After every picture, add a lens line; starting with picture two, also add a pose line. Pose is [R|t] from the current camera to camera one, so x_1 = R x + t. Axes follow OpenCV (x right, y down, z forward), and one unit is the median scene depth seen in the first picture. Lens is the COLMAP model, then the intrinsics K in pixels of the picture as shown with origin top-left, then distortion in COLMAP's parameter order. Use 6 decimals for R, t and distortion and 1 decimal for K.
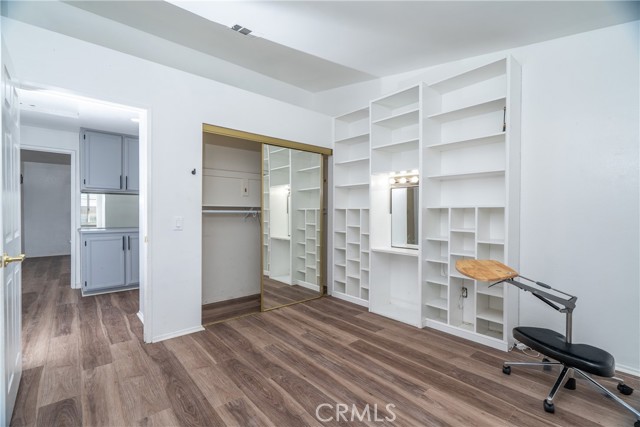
lens RADIAL K [[292.5, 0, 319.0], [0, 292.5, 208.5], [0, 0, 1]] dist [-0.007873, 0.003984]
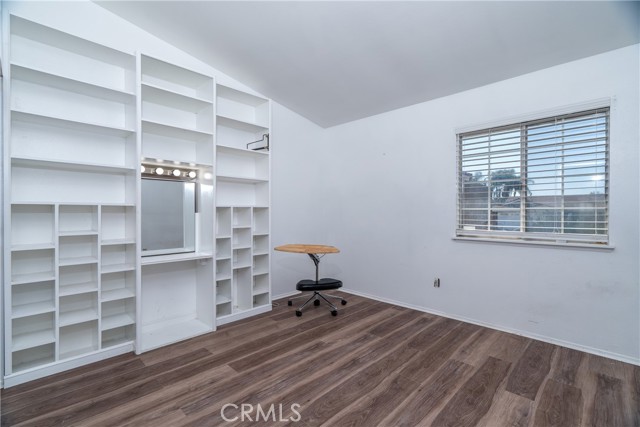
lens RADIAL K [[292.5, 0, 317.9], [0, 292.5, 214.5], [0, 0, 1]] dist [-0.007873, 0.003984]
pose [[-0.081538, -0.015669, 0.996547, -0.737951], [-0.013191, 0.999806, 0.014641, 0.005687], [-0.996583, -0.011952, -0.081729, 0.853233]]
